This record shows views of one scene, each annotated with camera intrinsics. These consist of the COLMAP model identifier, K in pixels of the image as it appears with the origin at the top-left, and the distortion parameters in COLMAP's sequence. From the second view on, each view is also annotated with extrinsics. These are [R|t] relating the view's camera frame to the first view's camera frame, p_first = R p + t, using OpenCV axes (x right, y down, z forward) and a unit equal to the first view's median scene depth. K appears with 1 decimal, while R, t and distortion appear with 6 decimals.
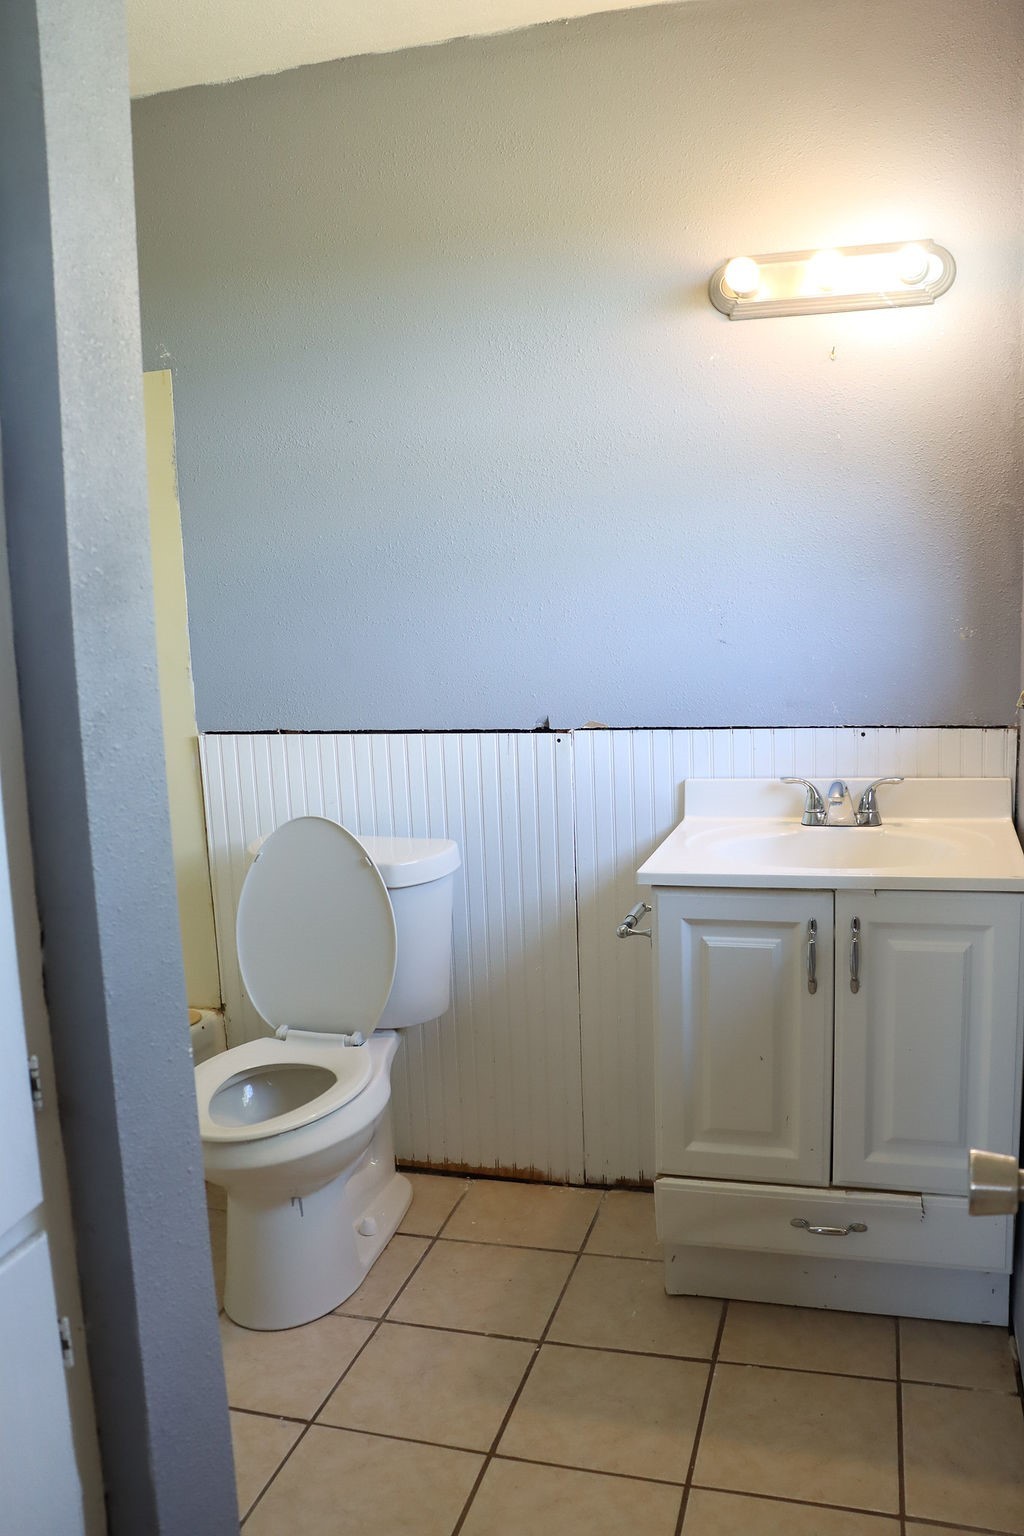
lens RADIAL K [[1285.6, 0, 503.5], [0, 1285.6, 765.8], [0, 0, 1]] dist [-0.122826, 0.067519]
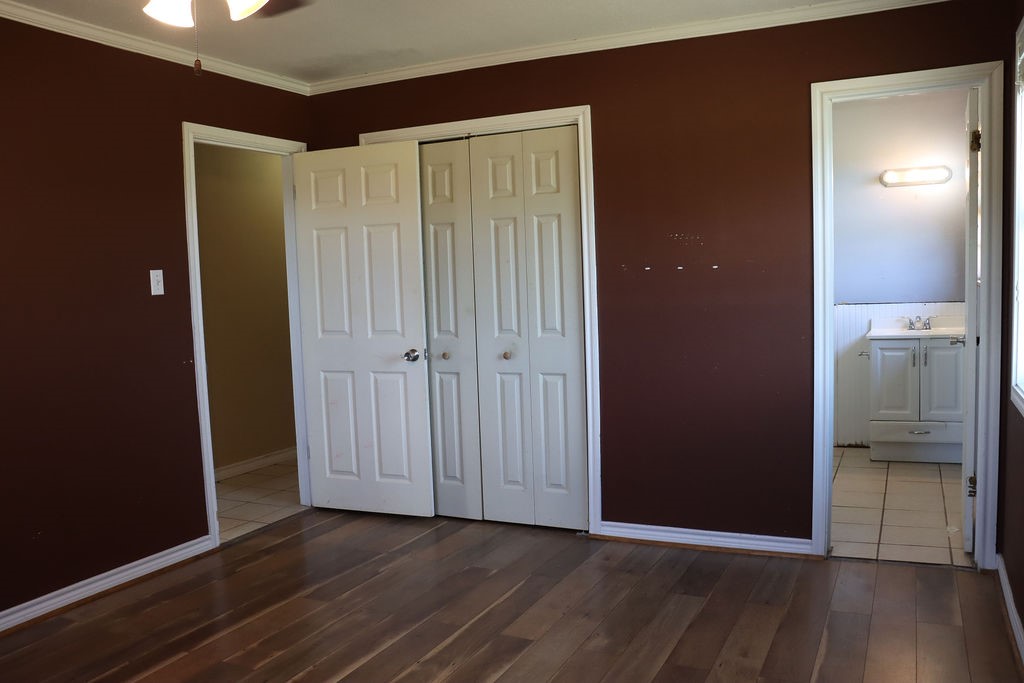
lens RADIAL K [[857.1, 0, 514.6], [0, 857.1, 346.1], [0, 0, 1]] dist [-0.122826, 0.067519]
pose [[0.986956, 0.008448, -0.160768, -0.517397], [-0.017900, 0.998189, -0.057433, 0.273831], [0.159992, 0.059561, 0.985320, -1.605134]]
